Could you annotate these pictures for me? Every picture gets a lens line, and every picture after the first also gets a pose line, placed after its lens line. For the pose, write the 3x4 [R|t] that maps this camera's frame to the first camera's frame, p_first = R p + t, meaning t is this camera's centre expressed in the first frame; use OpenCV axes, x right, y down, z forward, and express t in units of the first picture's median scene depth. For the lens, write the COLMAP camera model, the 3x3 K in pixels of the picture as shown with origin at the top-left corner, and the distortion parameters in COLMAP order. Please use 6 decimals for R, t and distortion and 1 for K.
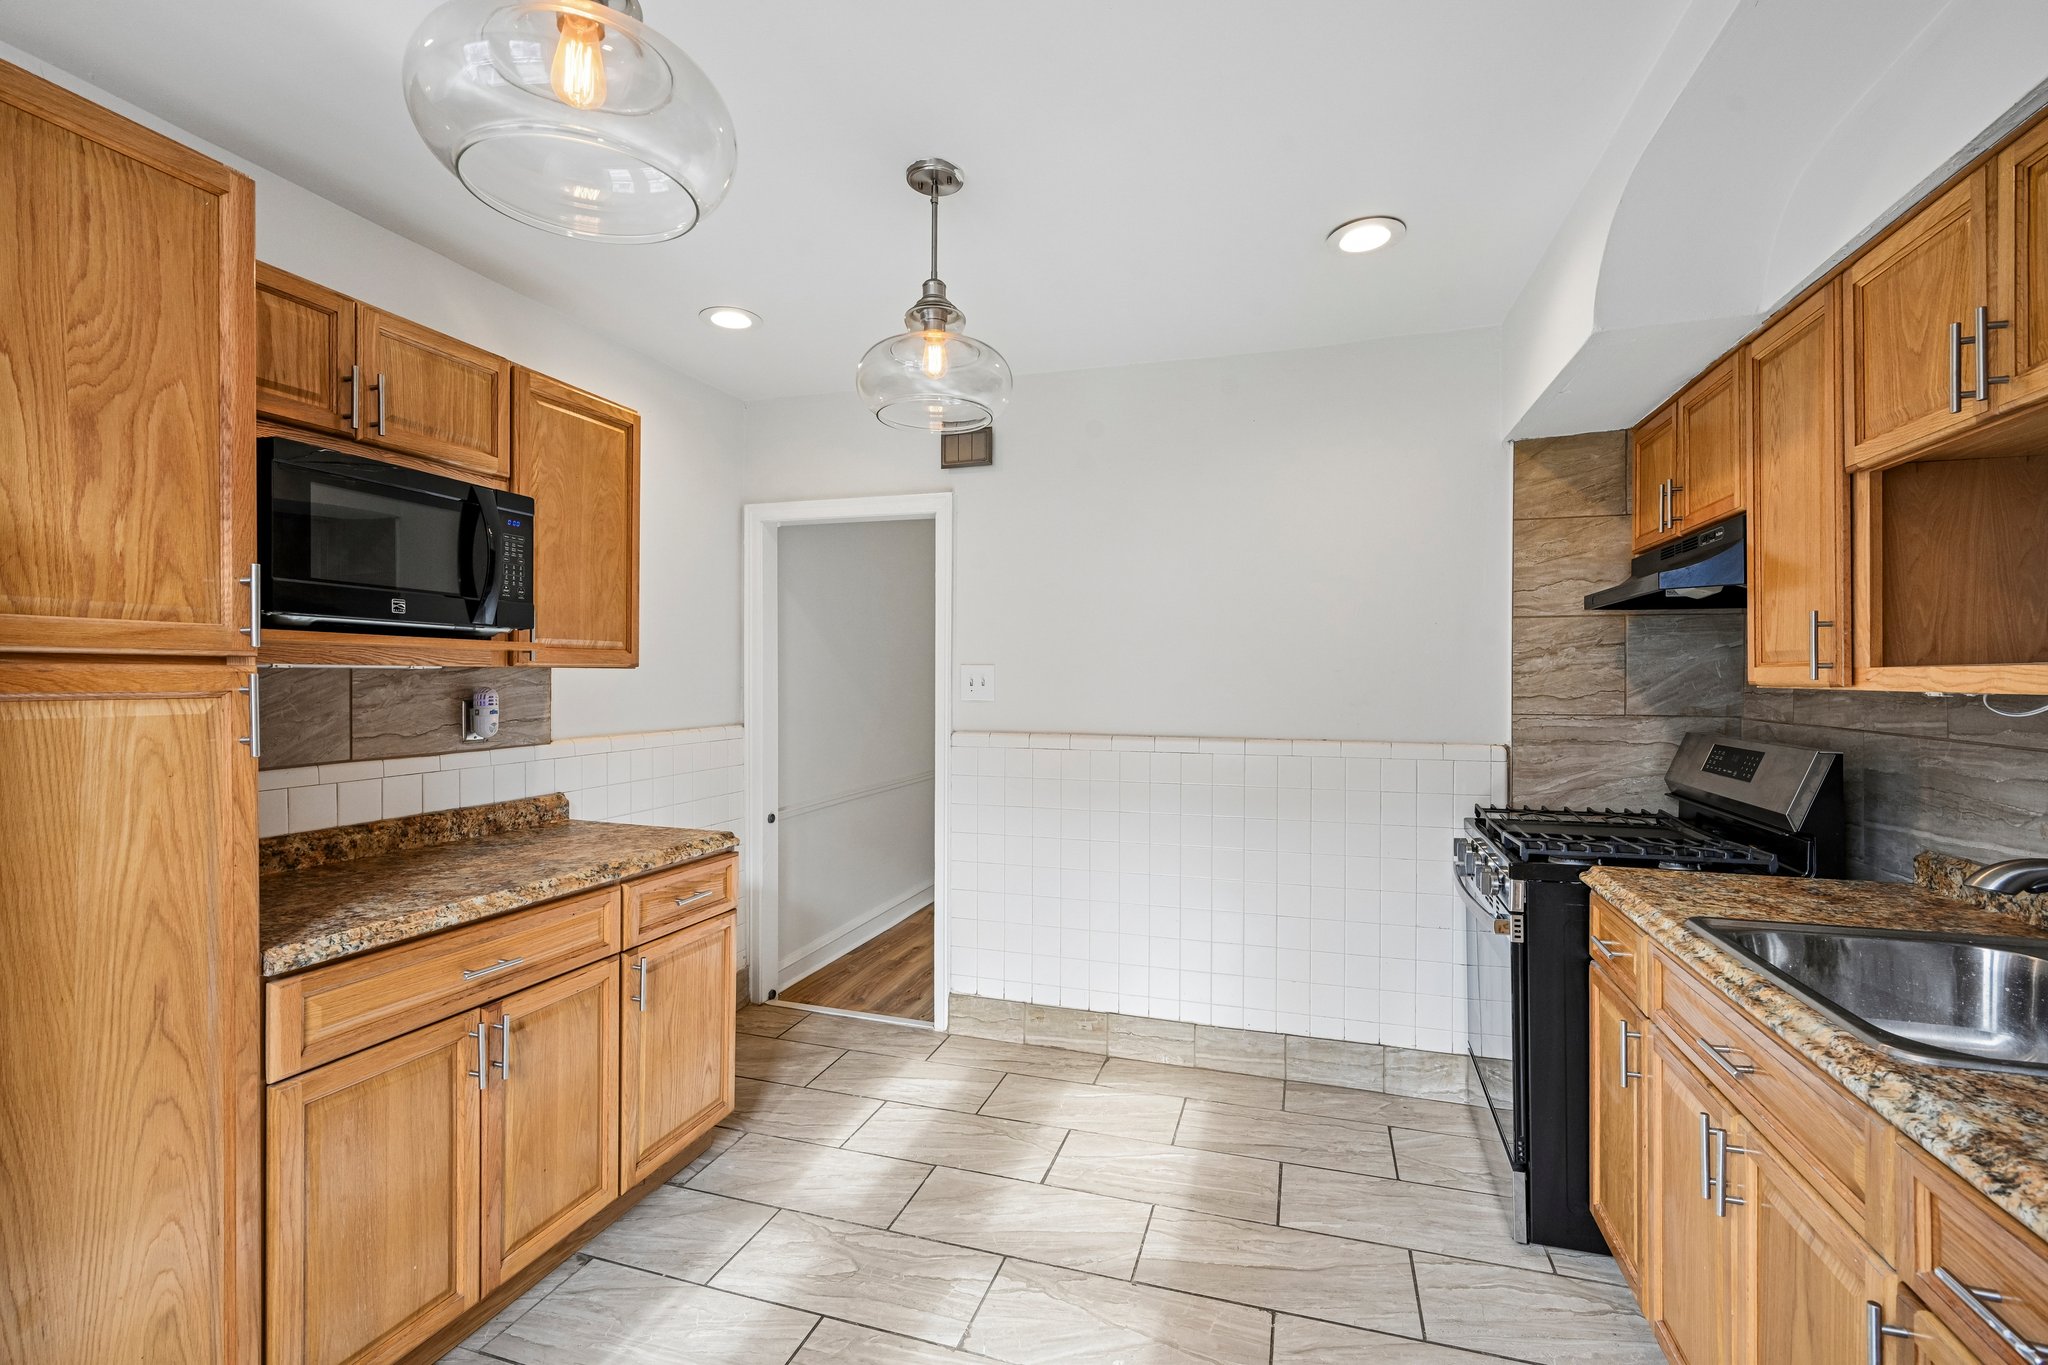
lens RADIAL K [[902.6, 0, 1023.9], [0, 902.6, 678.0], [0, 0, 1]] dist [-0.002338, 0.000518]
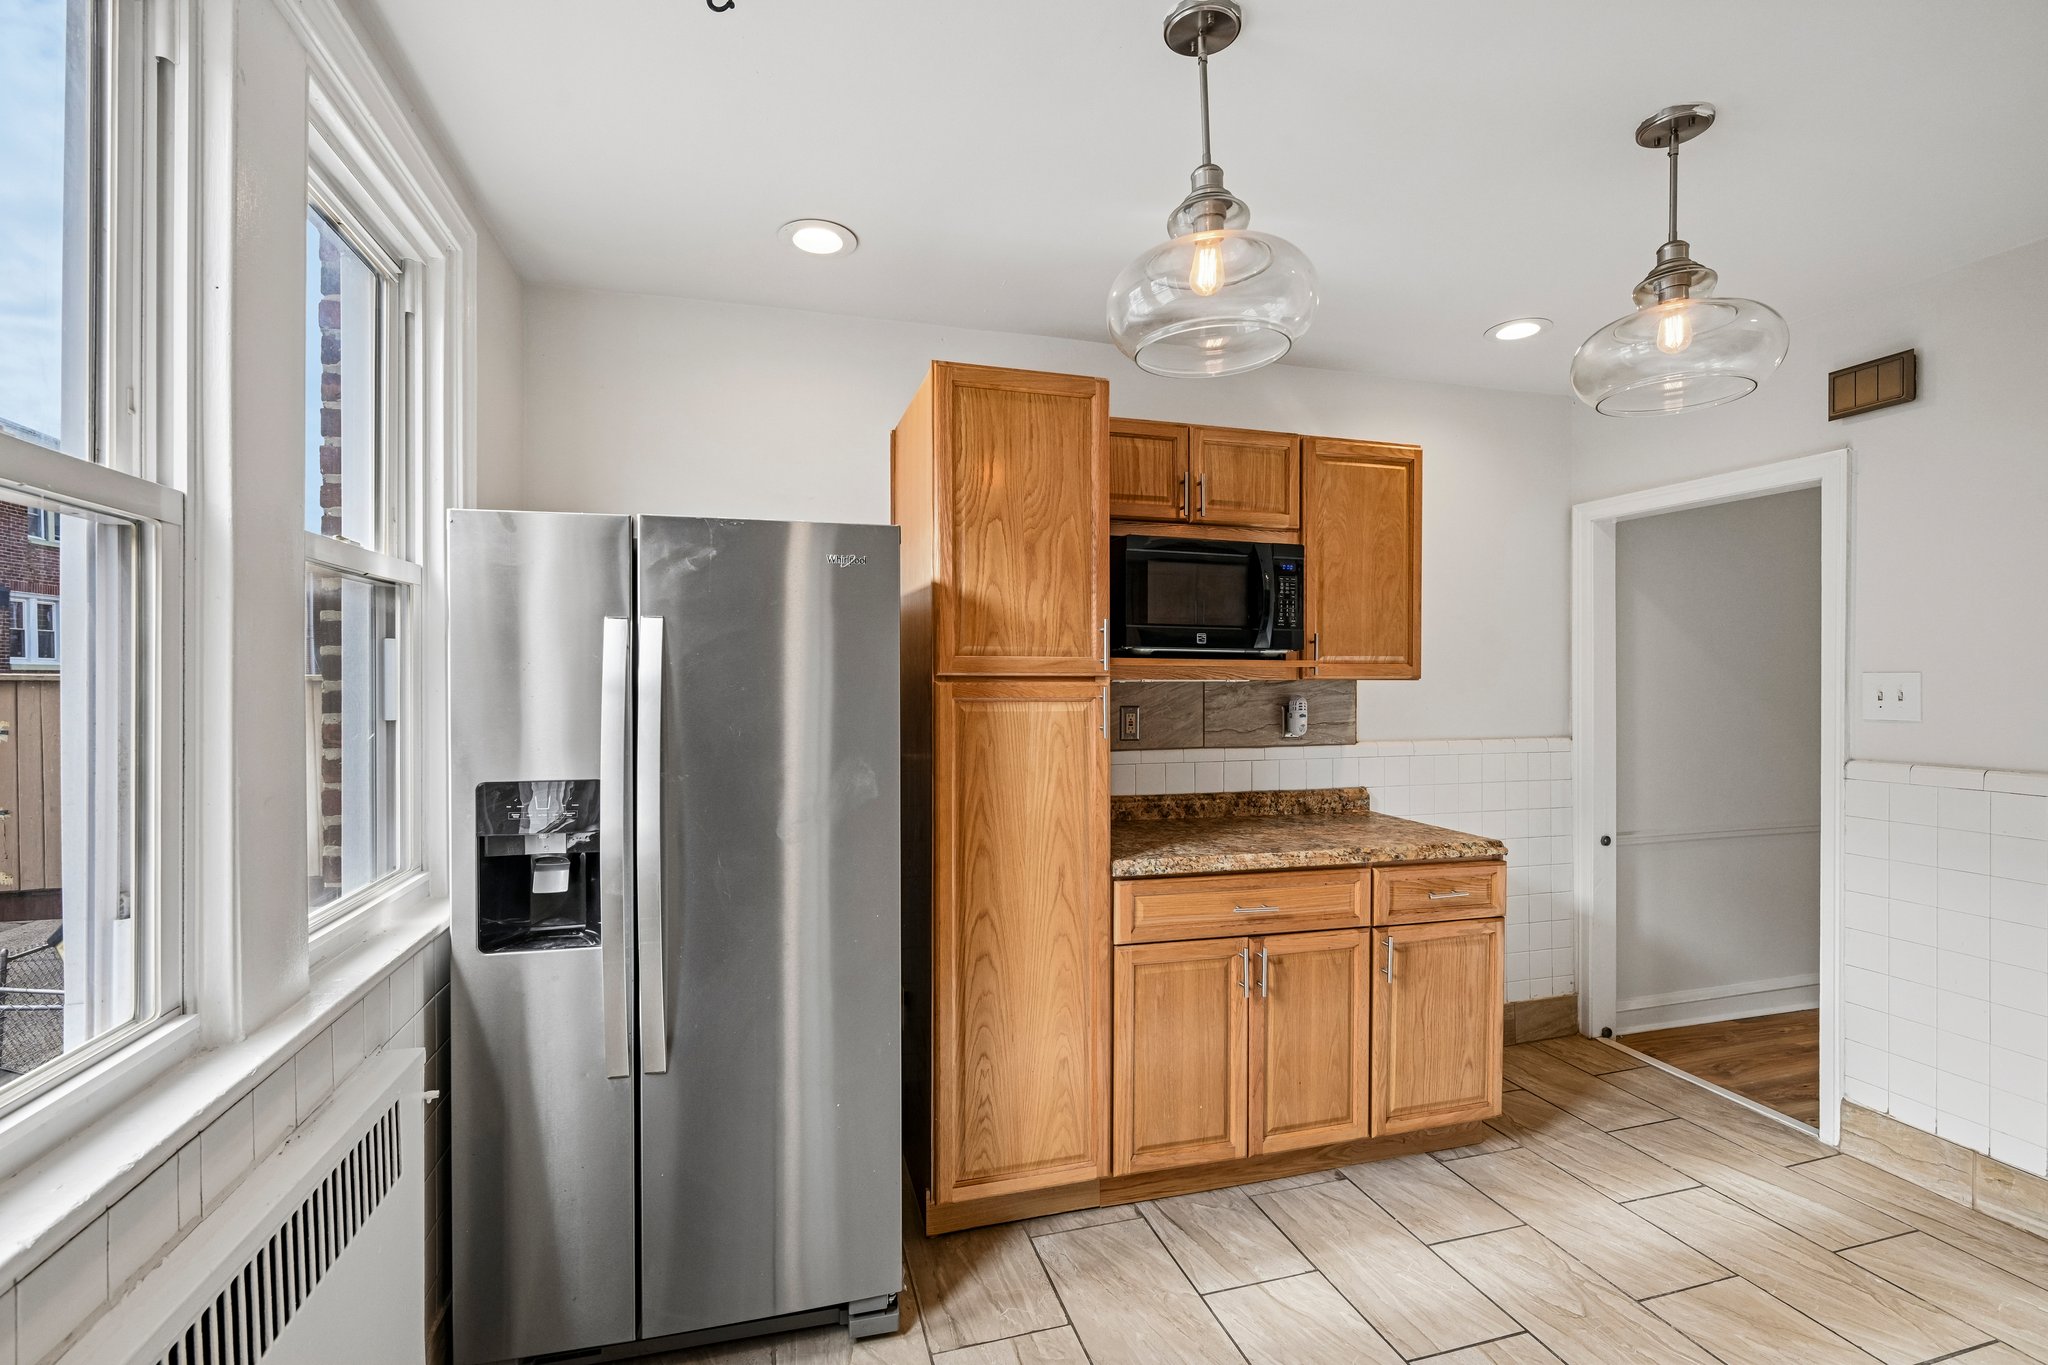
lens RADIAL K [[909.0, 0, 1022.2], [0, 909.0, 680.2], [0, 0, 1]] dist [0.000112, 0.000369]
pose [[0.561806, -0.002198, -0.827266, 0.261808], [-0.001696, 0.999991, -0.003809, -0.006610], [0.827267, 0.003543, 0.561797, -0.025782]]
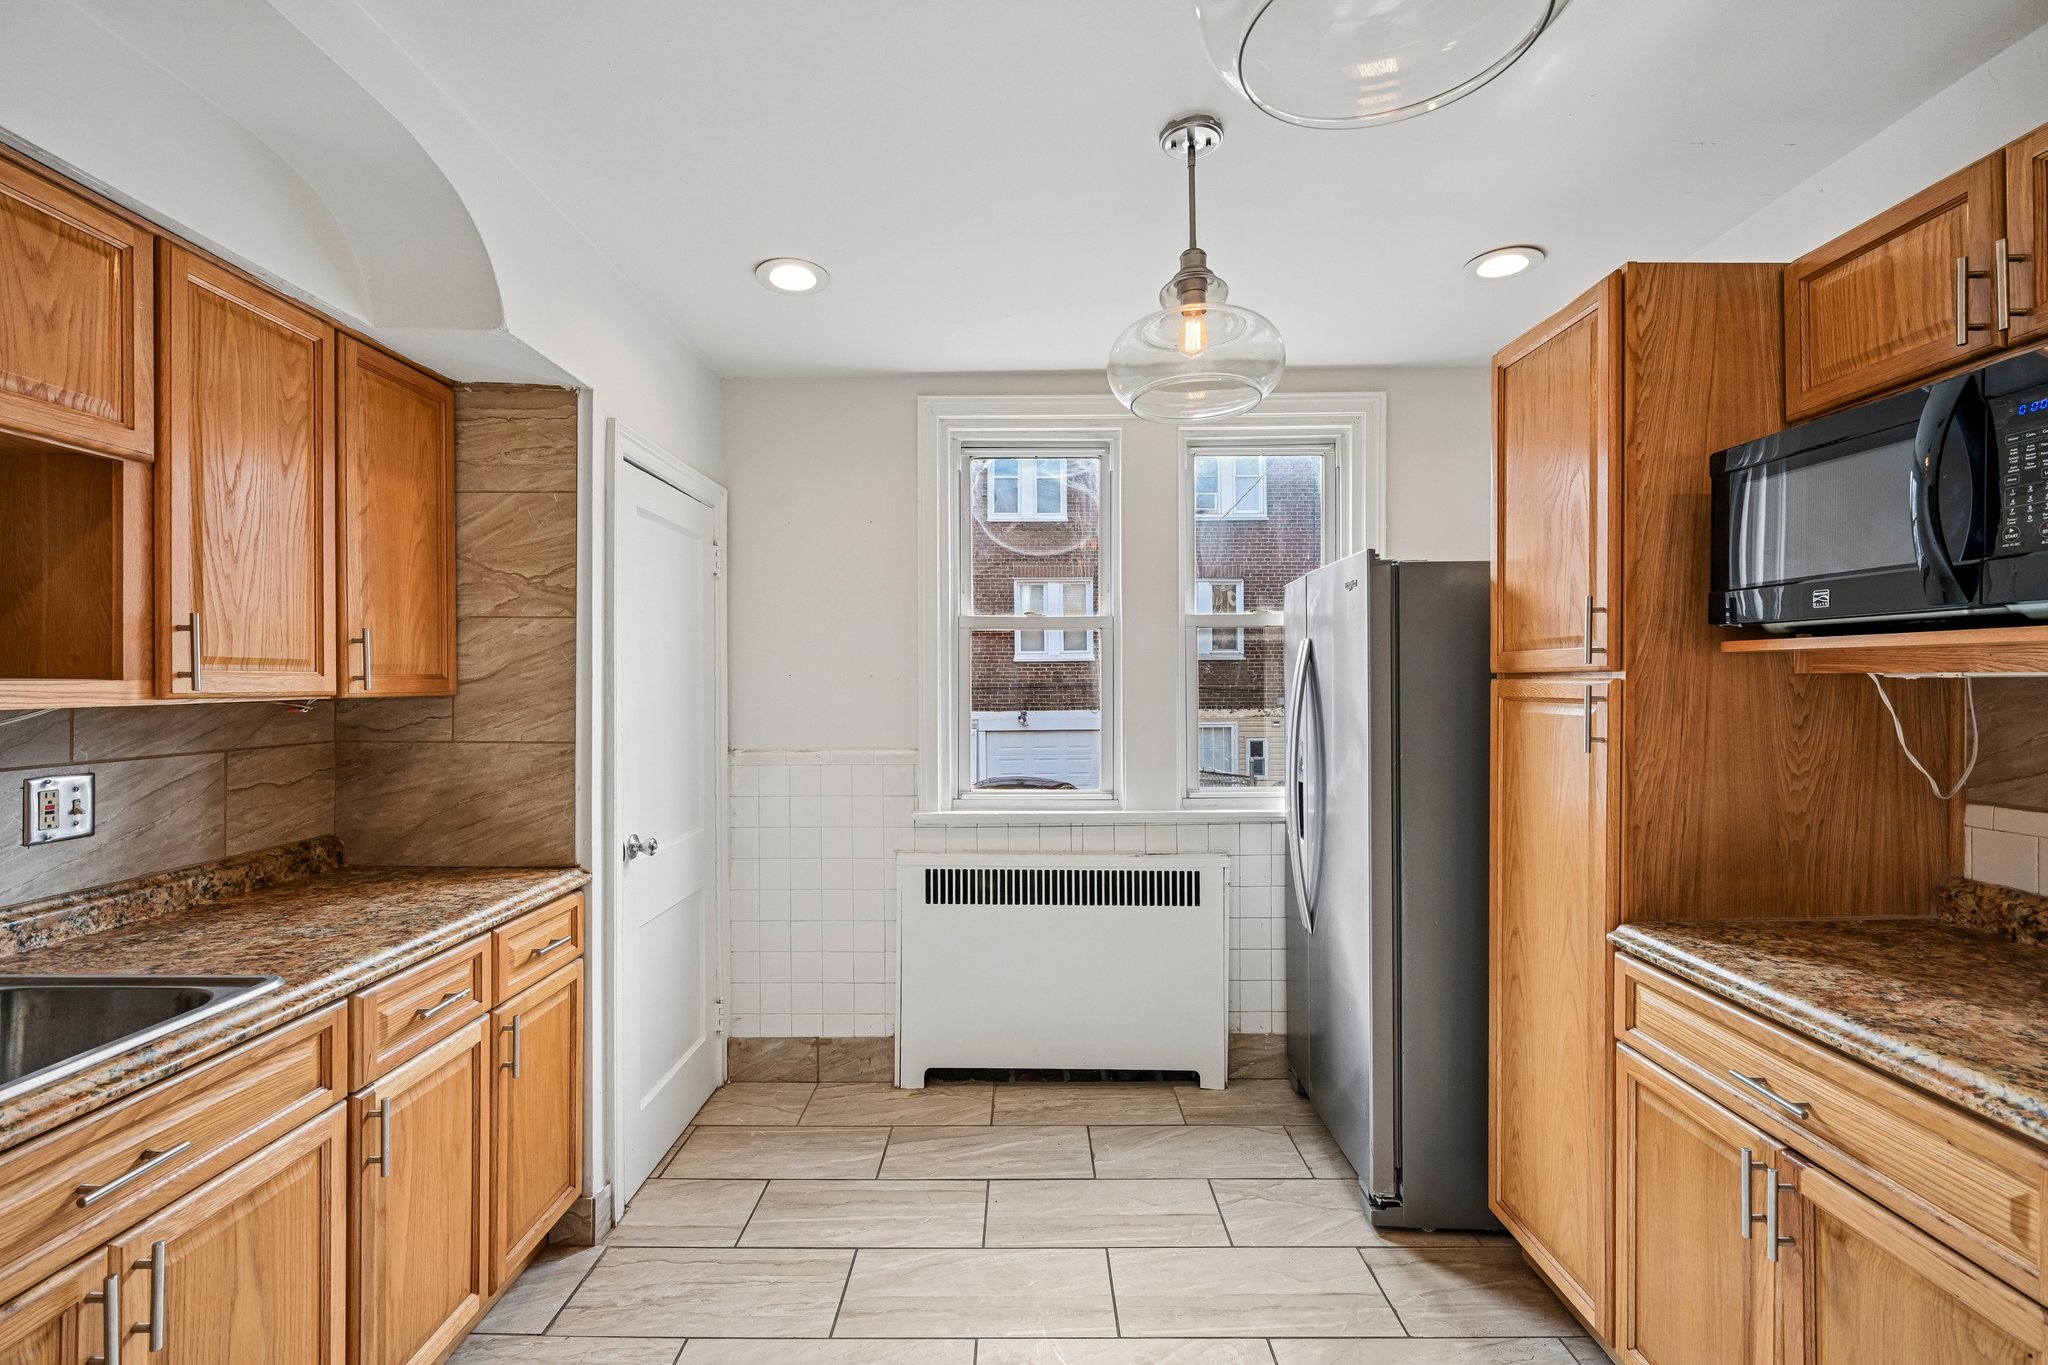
lens RADIAL K [[902.6, 0, 1023.9], [0, 902.6, 678.0], [0, 0, 1]] dist [-0.002338, 0.000518]
pose [[-0.954460, -0.000339, -0.298337, 0.158170], [-0.000138, 1.000000, -0.000696, -0.008611], [0.298338, -0.000623, -0.954460, 1.233007]]
